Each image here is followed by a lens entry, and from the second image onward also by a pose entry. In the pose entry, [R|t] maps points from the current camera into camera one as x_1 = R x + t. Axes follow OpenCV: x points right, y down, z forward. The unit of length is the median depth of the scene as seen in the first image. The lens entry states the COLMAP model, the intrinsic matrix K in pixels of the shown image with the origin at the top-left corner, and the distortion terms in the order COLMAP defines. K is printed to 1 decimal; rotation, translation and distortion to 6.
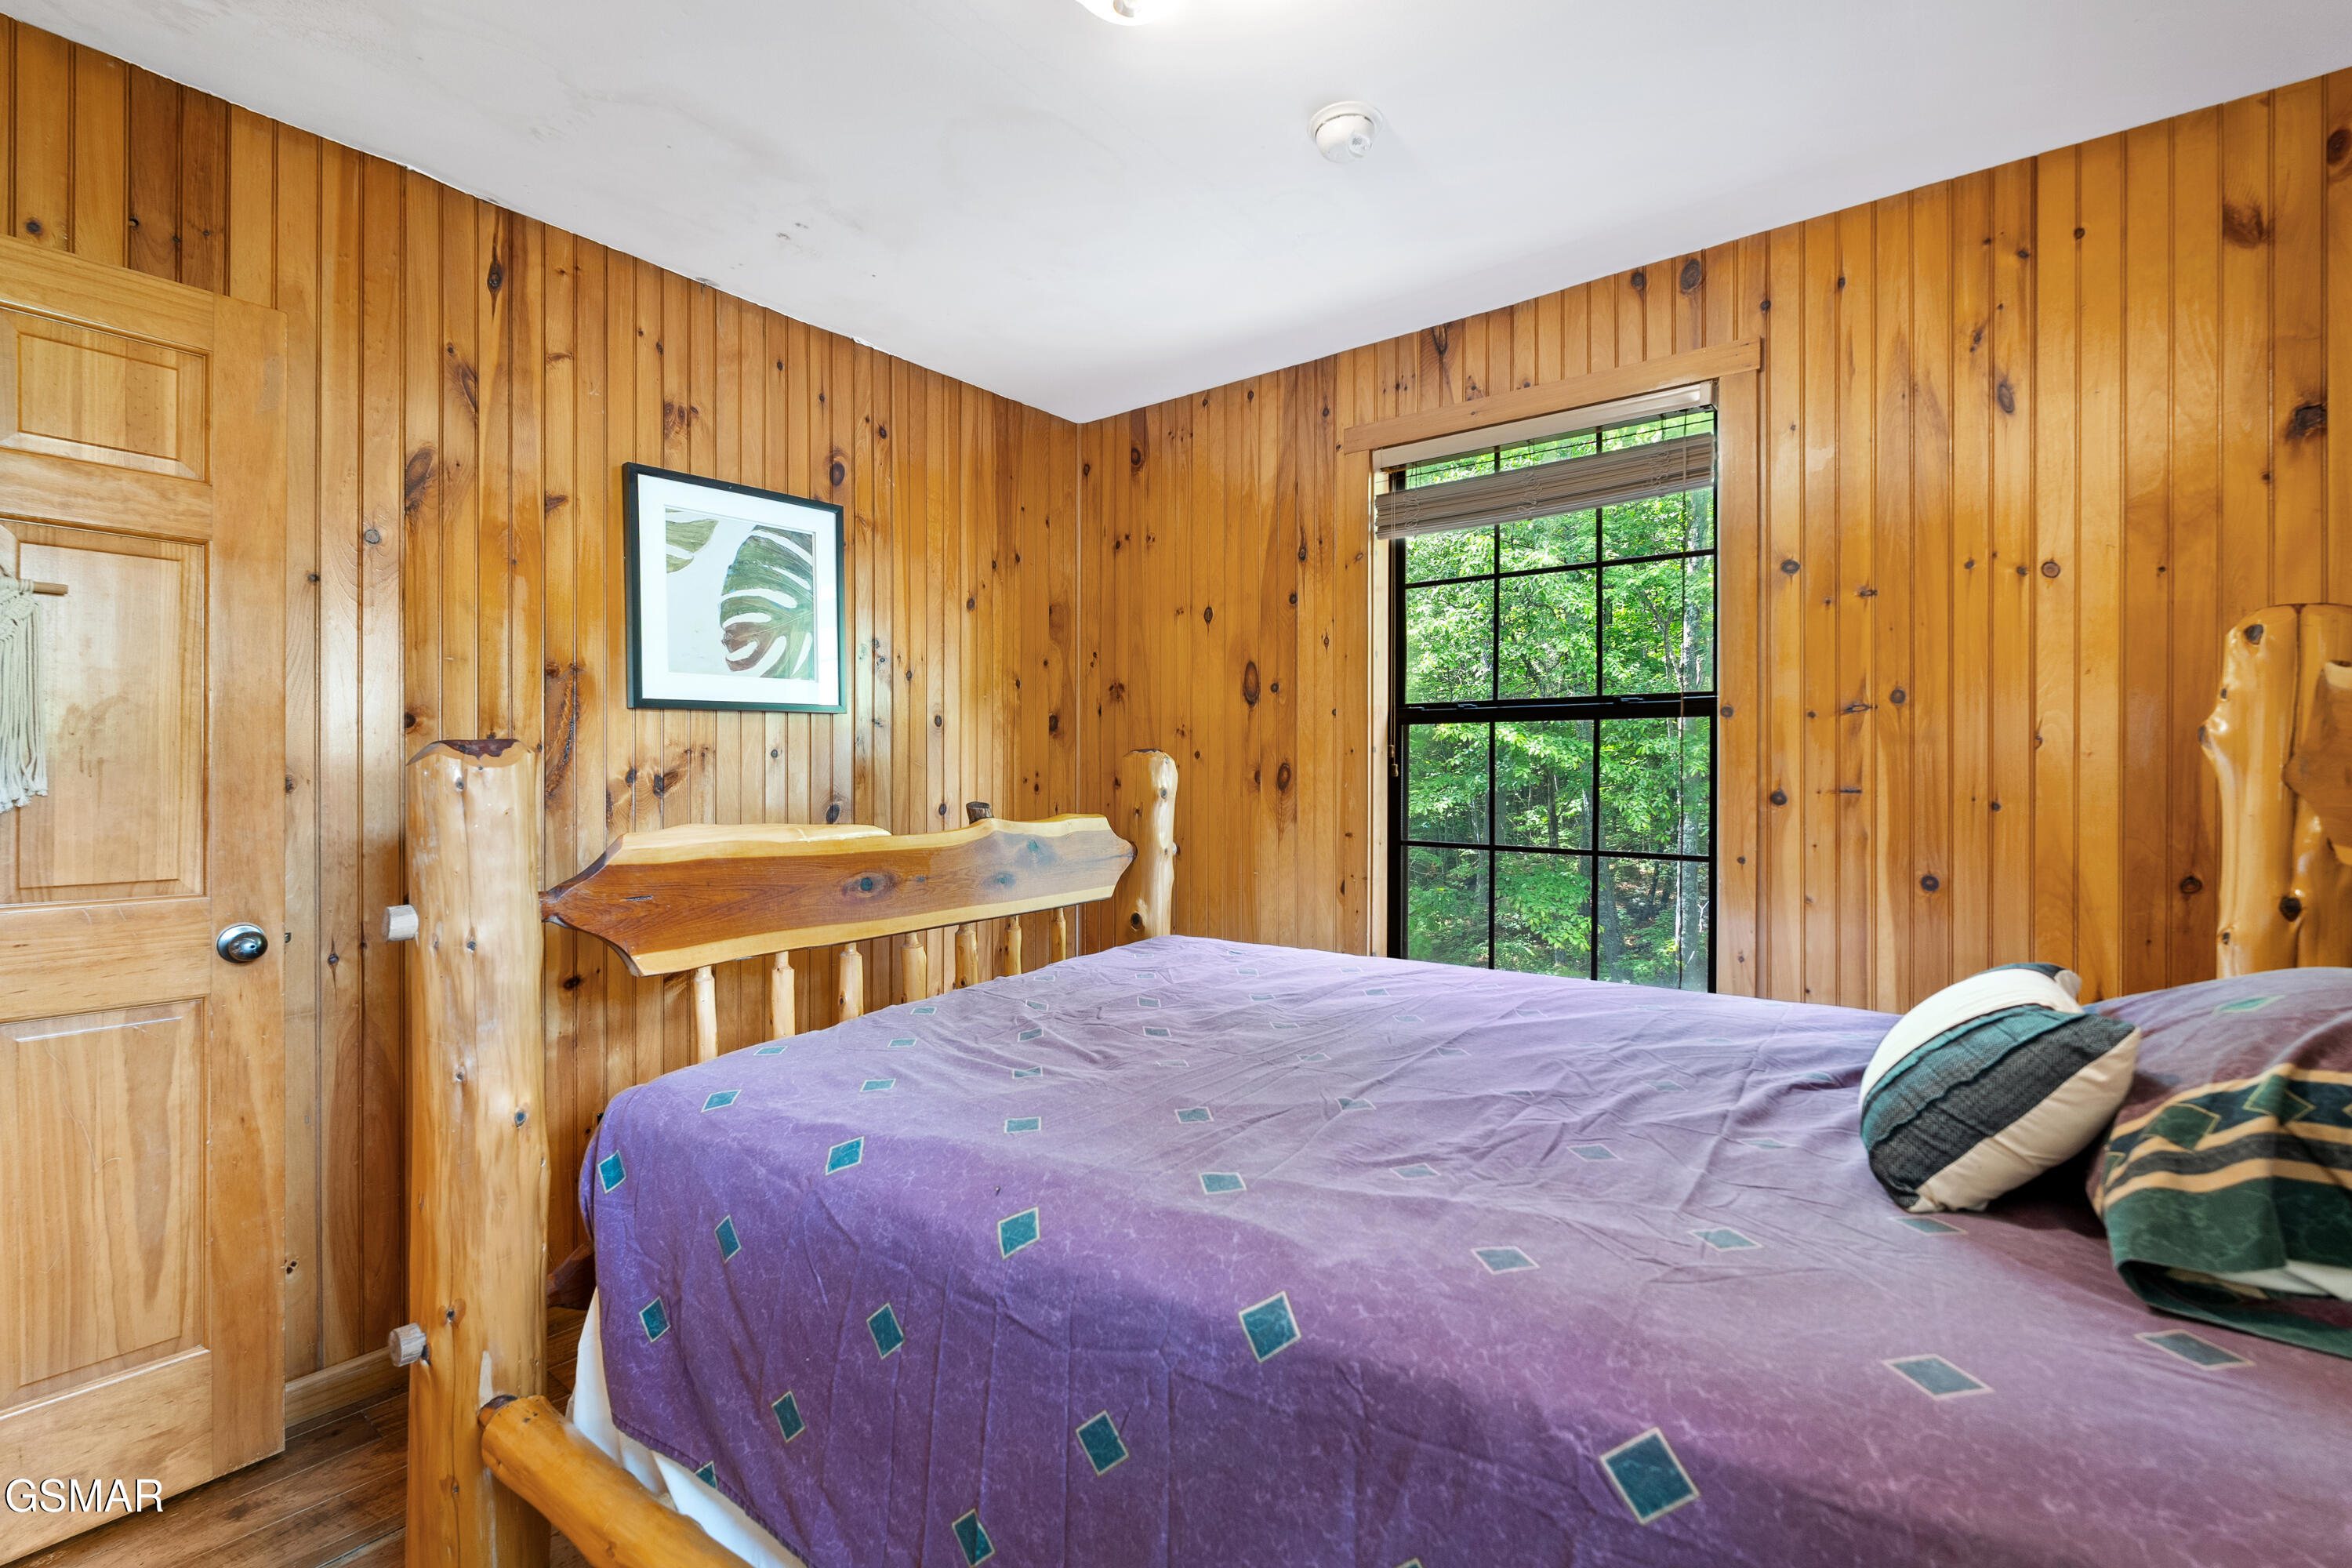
lens RADIAL K [[1029.1, 0, 1169.2], [0, 1029.1, 766.9], [0, 0, 1]] dist [-0.006357, 0.001318]
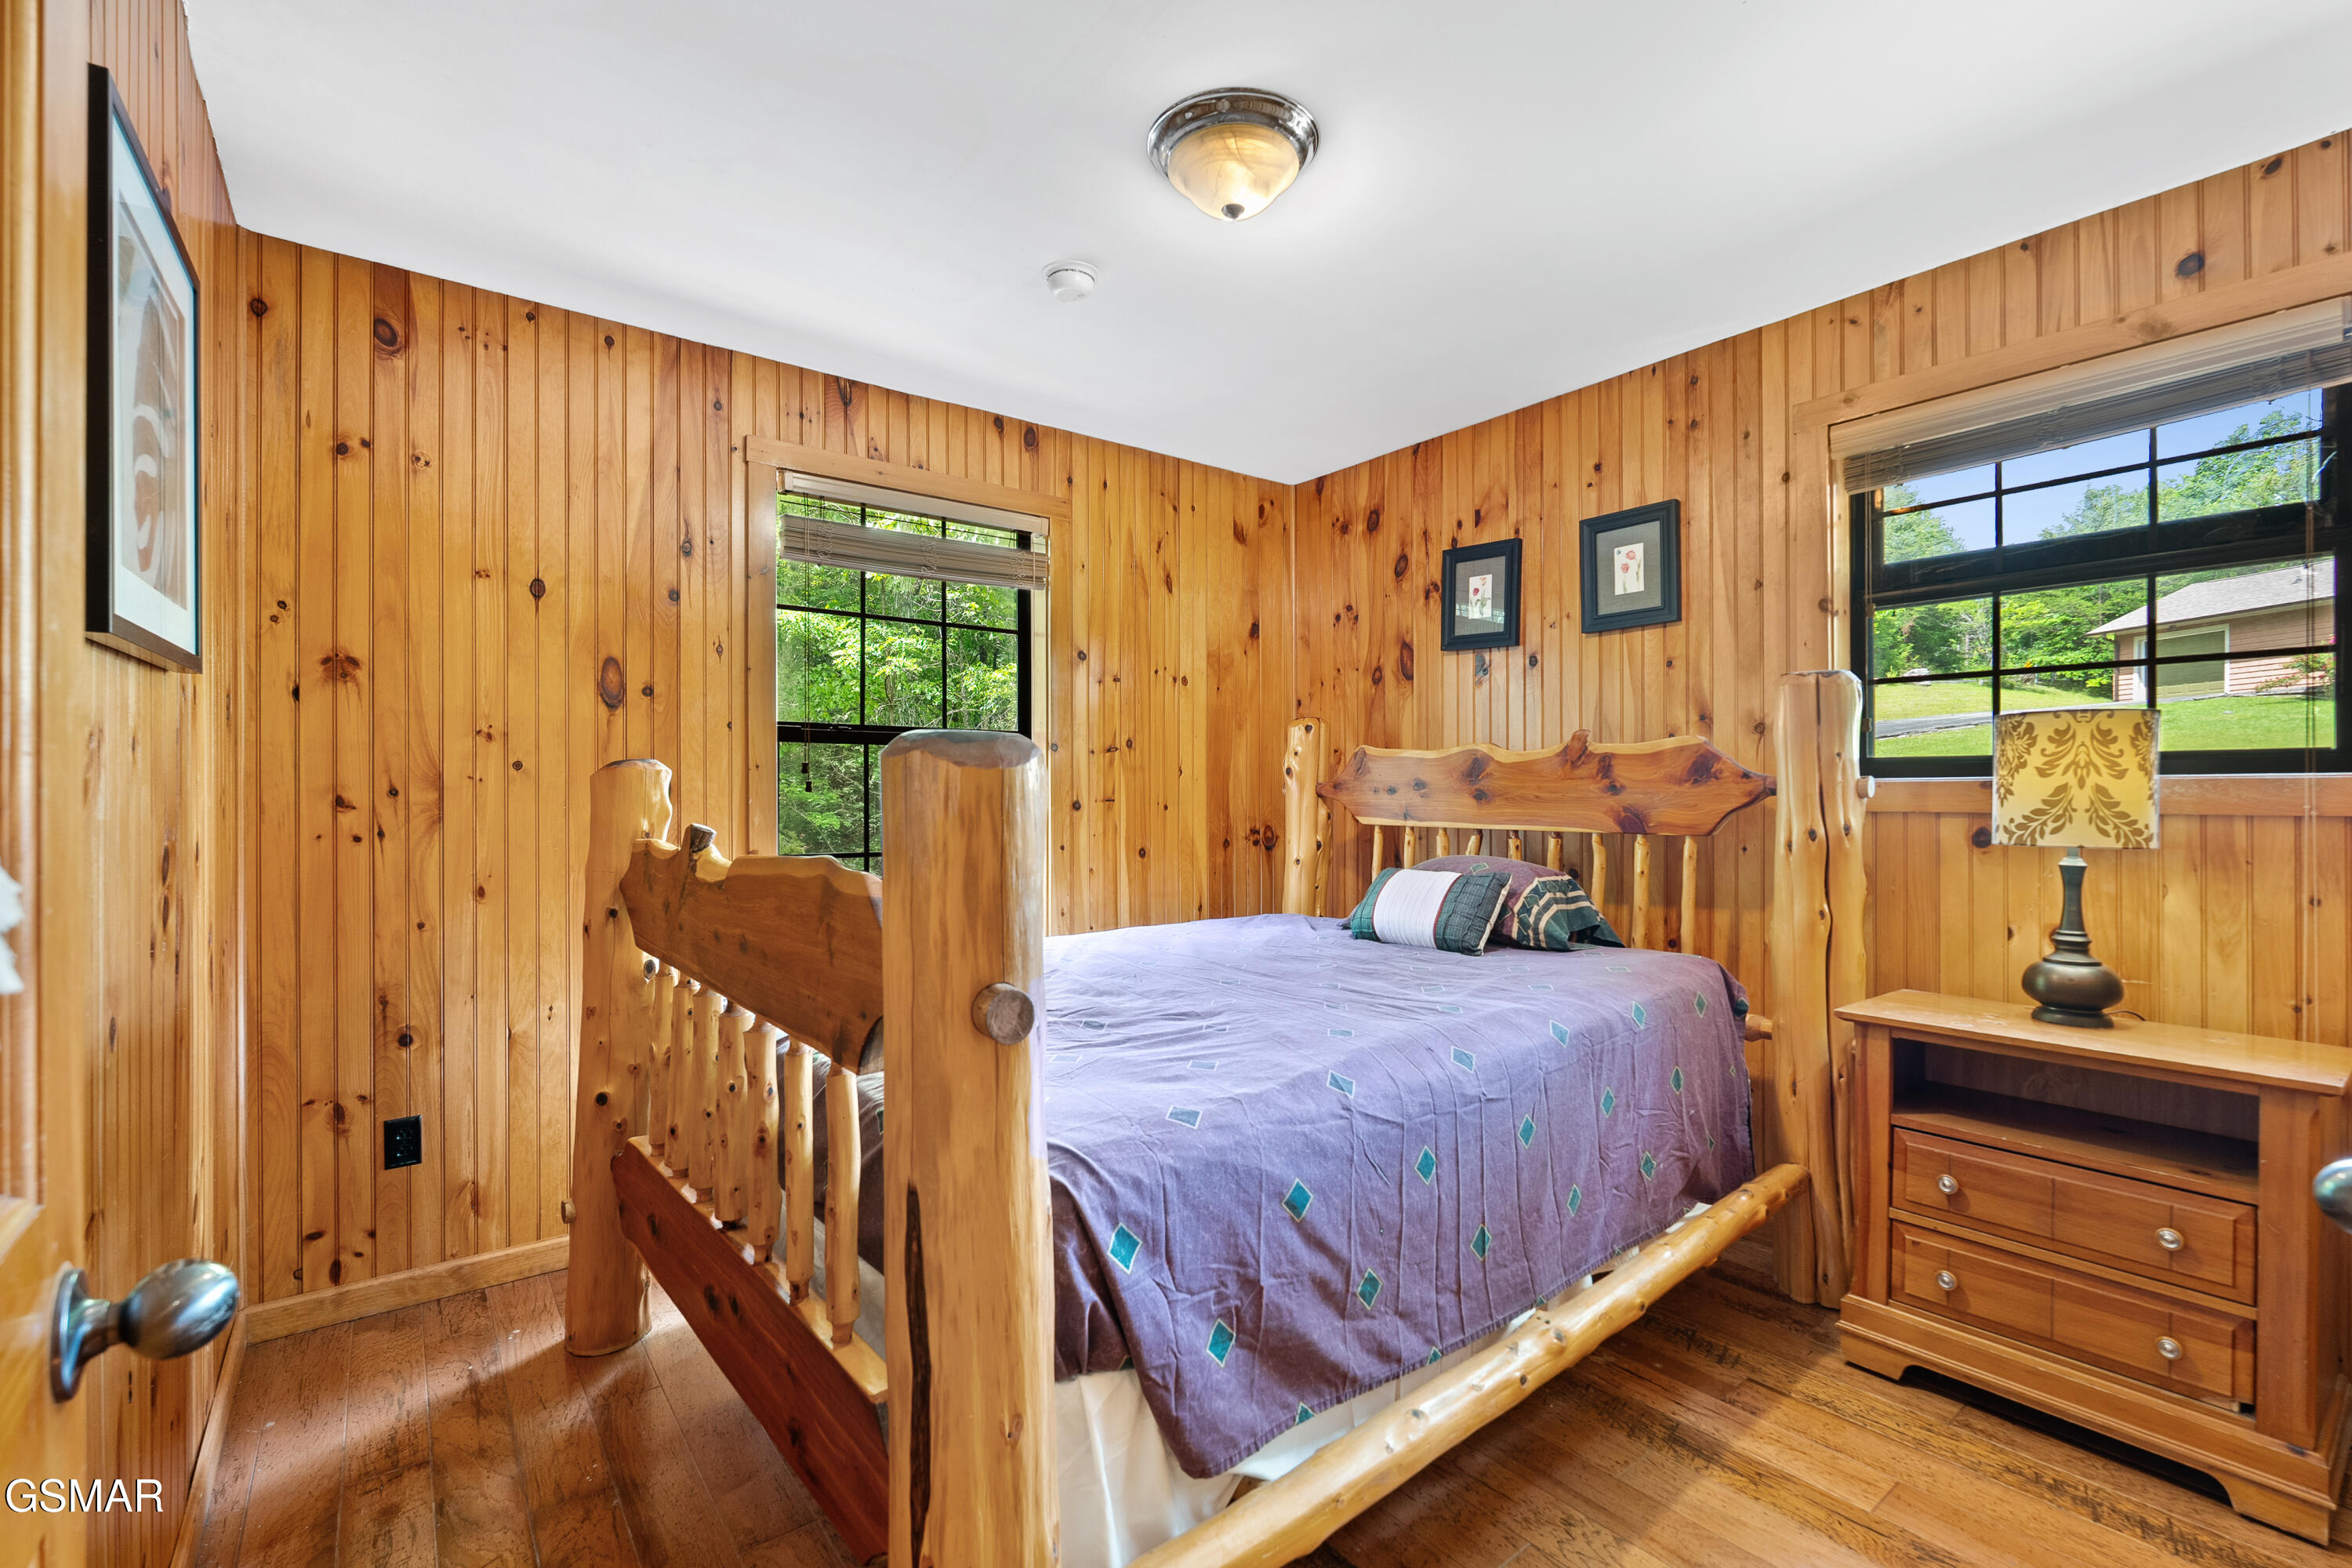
lens RADIAL K [[1029.1, 0, 1163.2], [0, 1029.1, 795.8], [0, 0, 1]] dist [-0.006357, 0.001318]
pose [[0.260929, -0.002678, 0.965354, -0.702100], [-0.002782, 0.999990, 0.003526, 0.008438], [-0.965354, -0.003605, 0.260919, 0.387950]]
